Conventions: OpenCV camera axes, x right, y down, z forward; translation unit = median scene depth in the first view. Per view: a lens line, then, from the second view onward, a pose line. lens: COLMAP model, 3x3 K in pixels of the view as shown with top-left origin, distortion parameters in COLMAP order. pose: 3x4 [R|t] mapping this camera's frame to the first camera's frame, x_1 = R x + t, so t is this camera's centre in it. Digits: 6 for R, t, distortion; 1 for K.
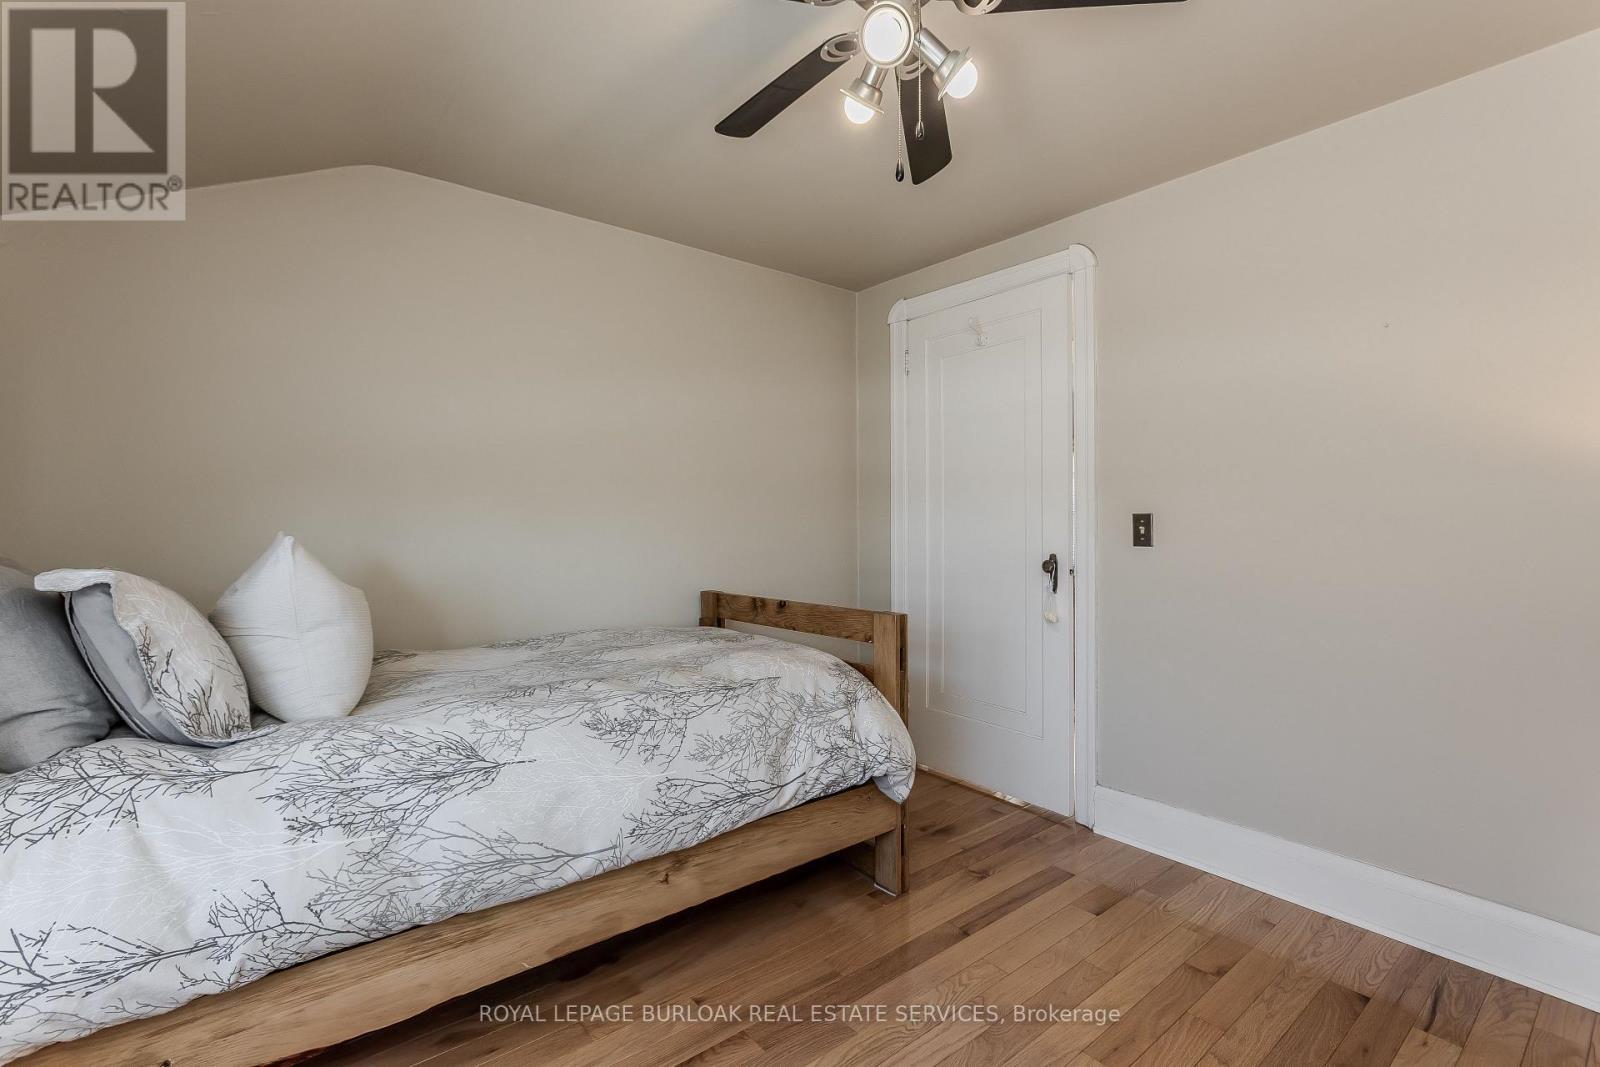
lens RADIAL K [[733.1, 0, 845.4], [0, 733.1, 527.8], [0, 0, 1]] dist [0.001857, 0.003871]
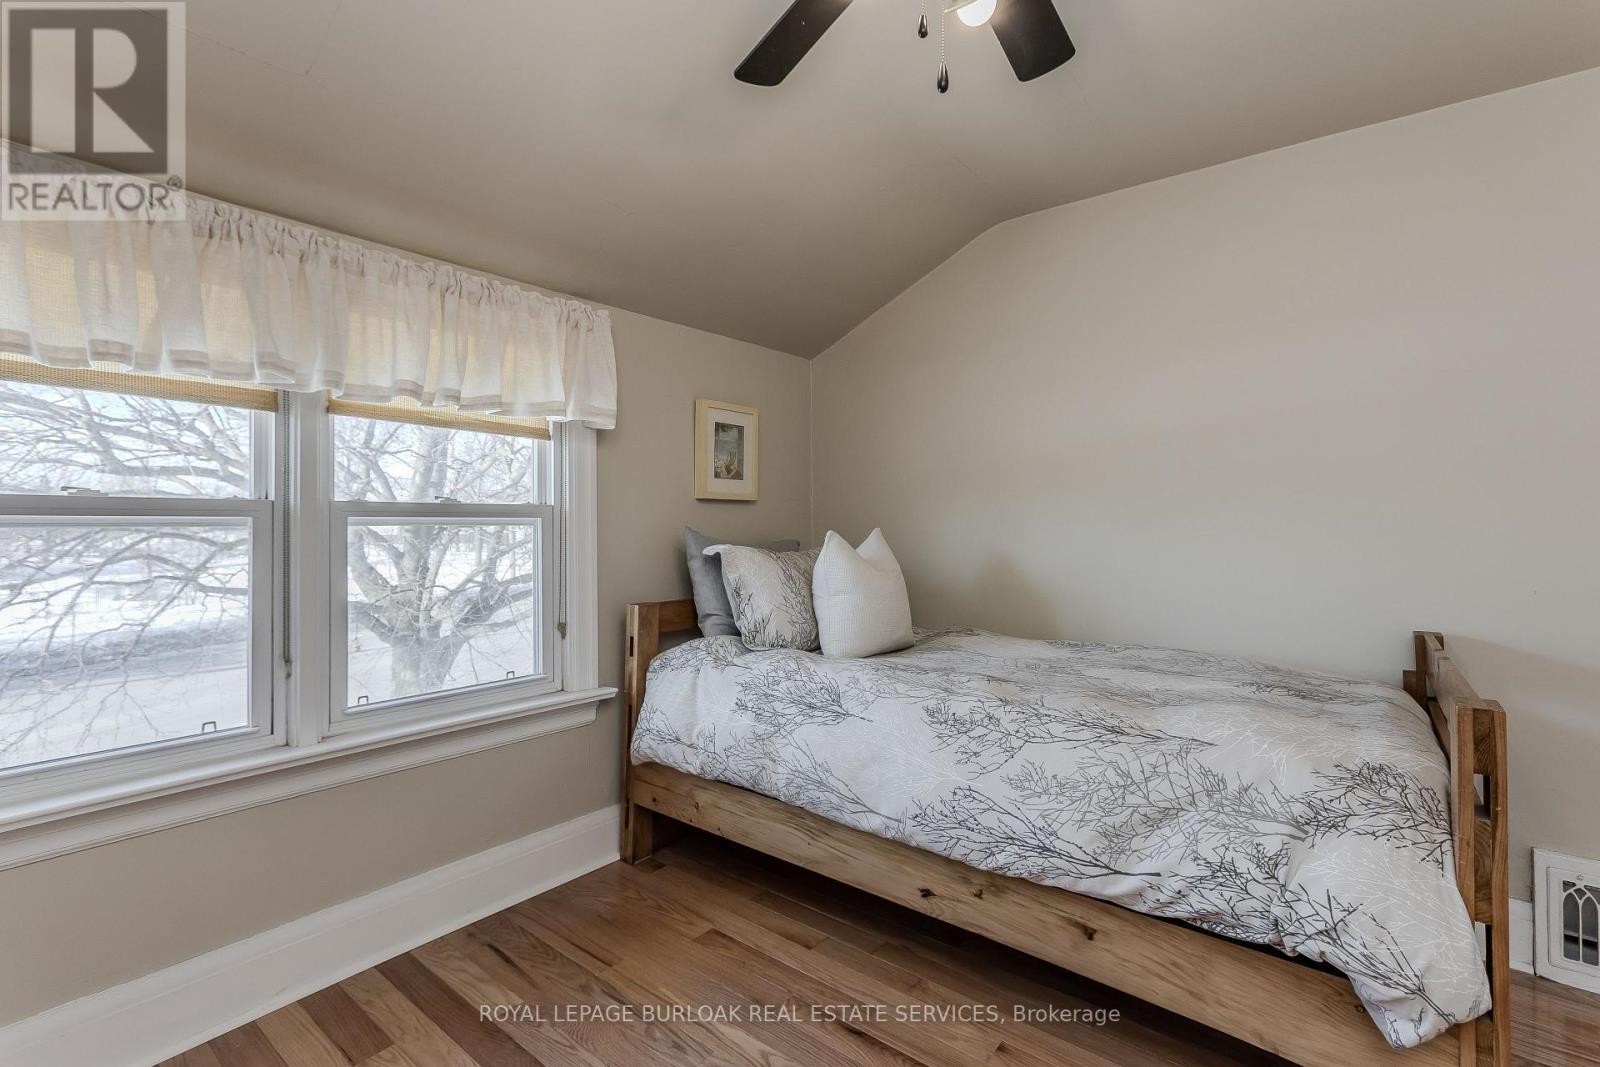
lens RADIAL K [[733.1, 0, 807.6], [0, 733.1, 522.3], [0, 0, 1]] dist [0.001857, 0.003871]
pose [[0.196937, 0.010805, -0.980357, 0.681657], [-0.006643, 0.999931, 0.009686, -0.021884], [0.980394, 0.004605, 0.196995, 0.598881]]
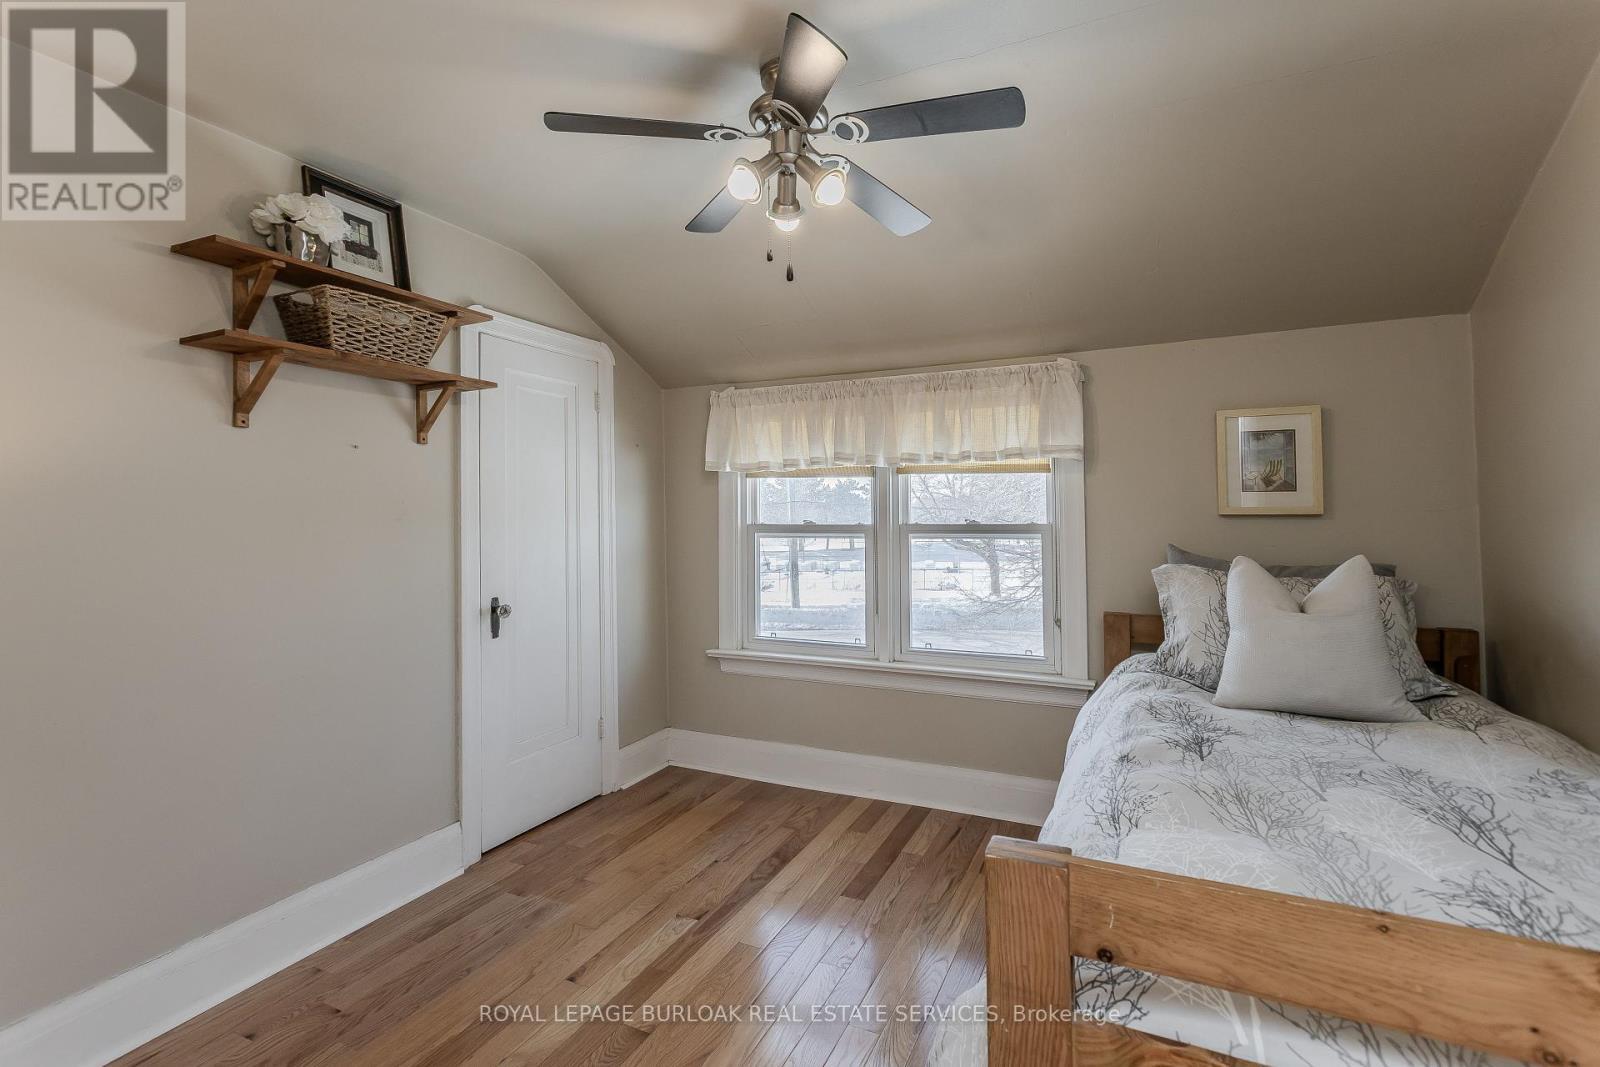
lens RADIAL K [[733.1, 0, 799.4], [0, 733.1, 527.6], [0, 0, 1]] dist [0.001857, 0.003871]
pose [[-0.909364, -0.006361, -0.415952, 0.494123], [-0.003040, 0.999958, -0.008647, -0.013844], [0.415990, -0.006598, -0.909345, 1.729167]]
